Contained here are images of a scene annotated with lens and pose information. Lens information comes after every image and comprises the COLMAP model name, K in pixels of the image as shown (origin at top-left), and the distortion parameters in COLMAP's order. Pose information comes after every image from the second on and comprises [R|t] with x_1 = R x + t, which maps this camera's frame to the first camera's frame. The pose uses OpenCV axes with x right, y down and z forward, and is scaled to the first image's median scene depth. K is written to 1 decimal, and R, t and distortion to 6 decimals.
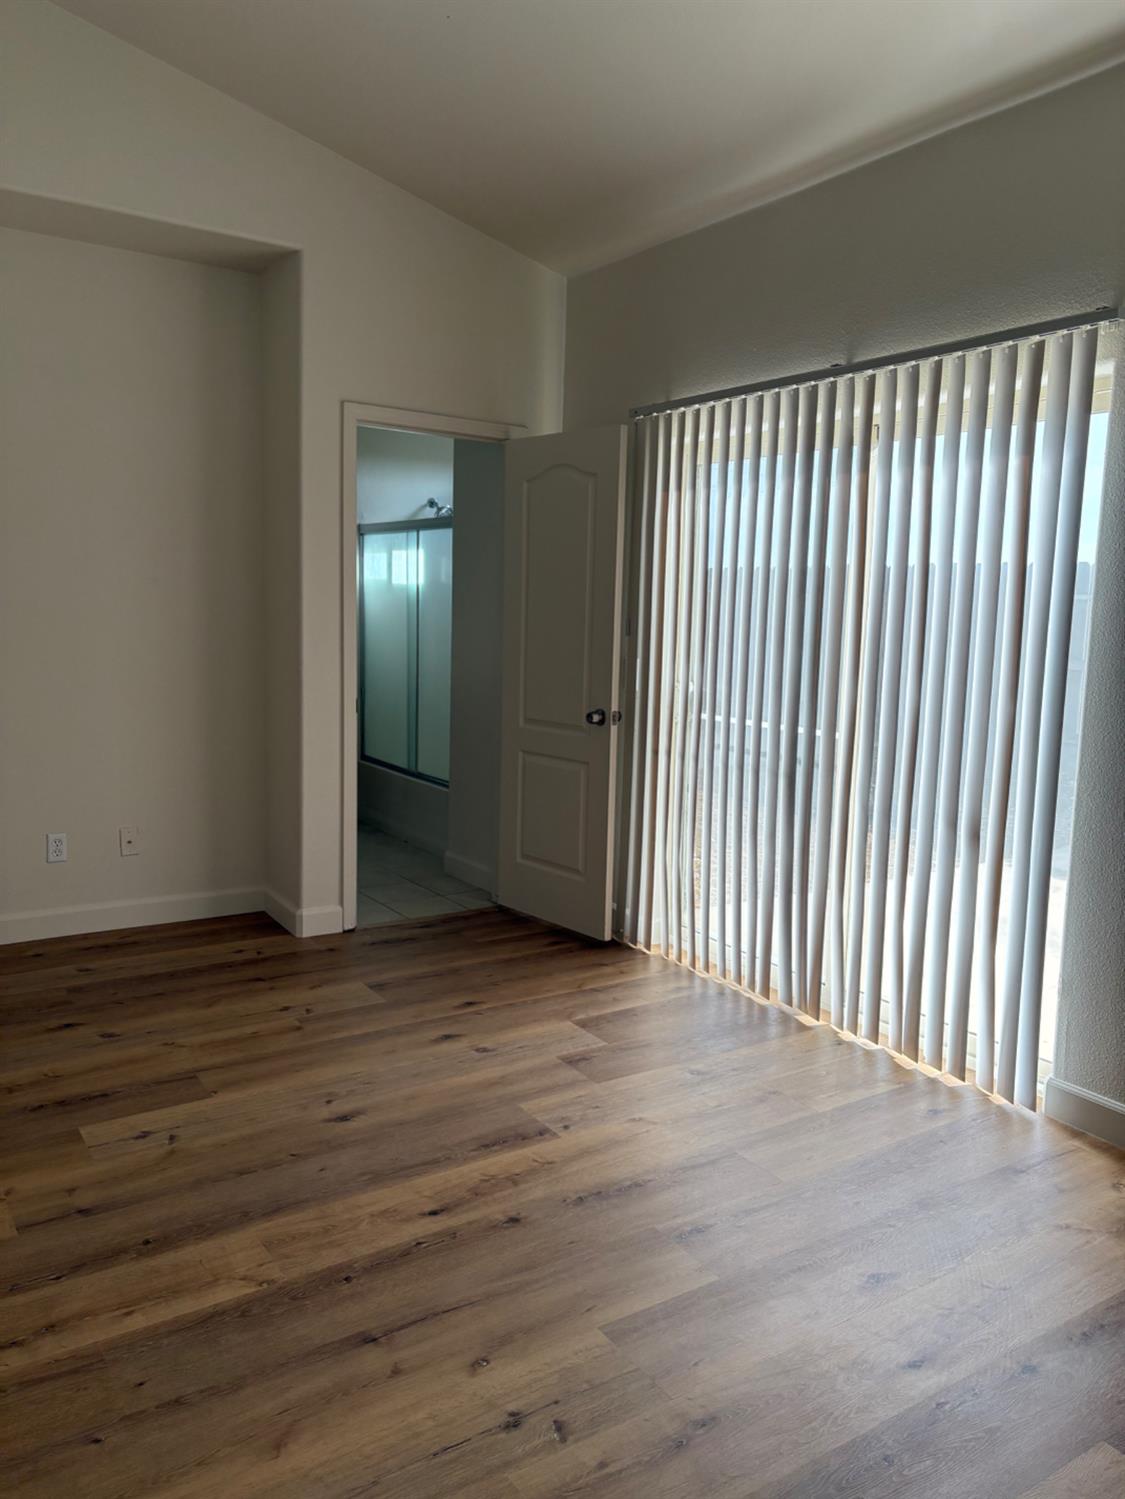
lens RADIAL K [[1132.4, 0, 568.4], [0, 1132.4, 753.6], [0, 0, 1]] dist [0.052977, -0.065240]
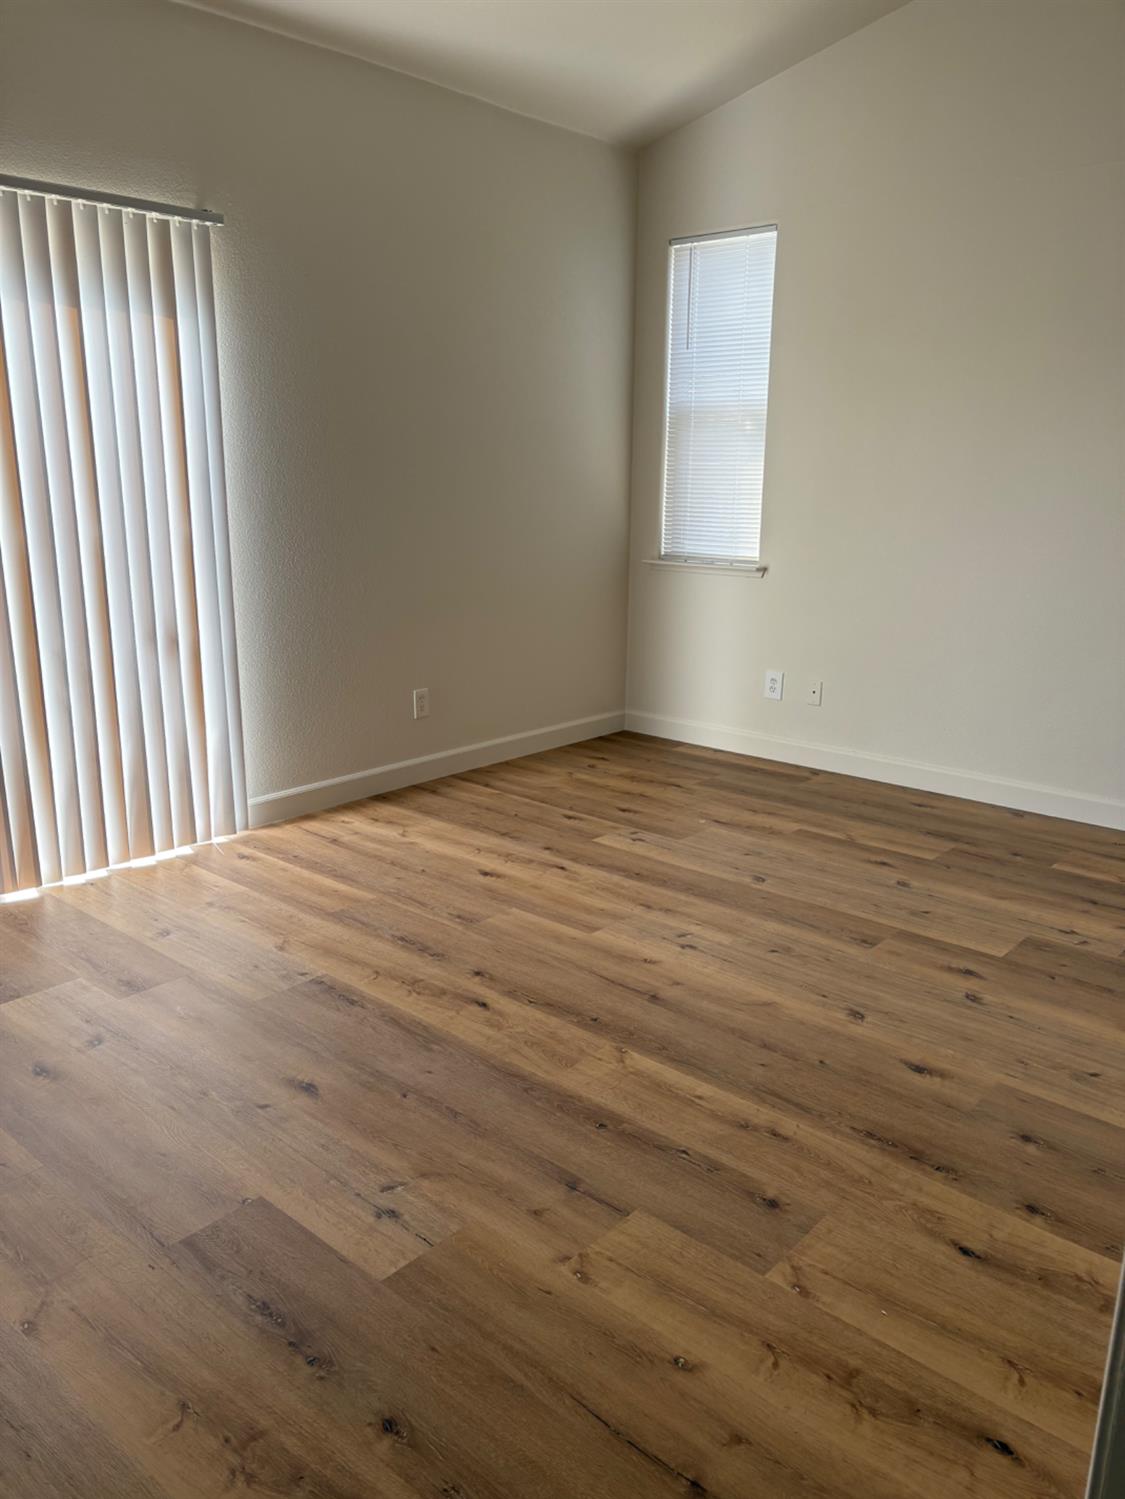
lens RADIAL K [[1141.5, 0, 564.1], [0, 1141.5, 755.1], [0, 0, 1]] dist [0.043098, -0.031166]
pose [[-0.261062, -0.266175, 0.927900, -1.111758], [0.119883, 0.944852, 0.304767, -0.164726], [-0.957849, 0.190803, -0.214755, 1.106244]]
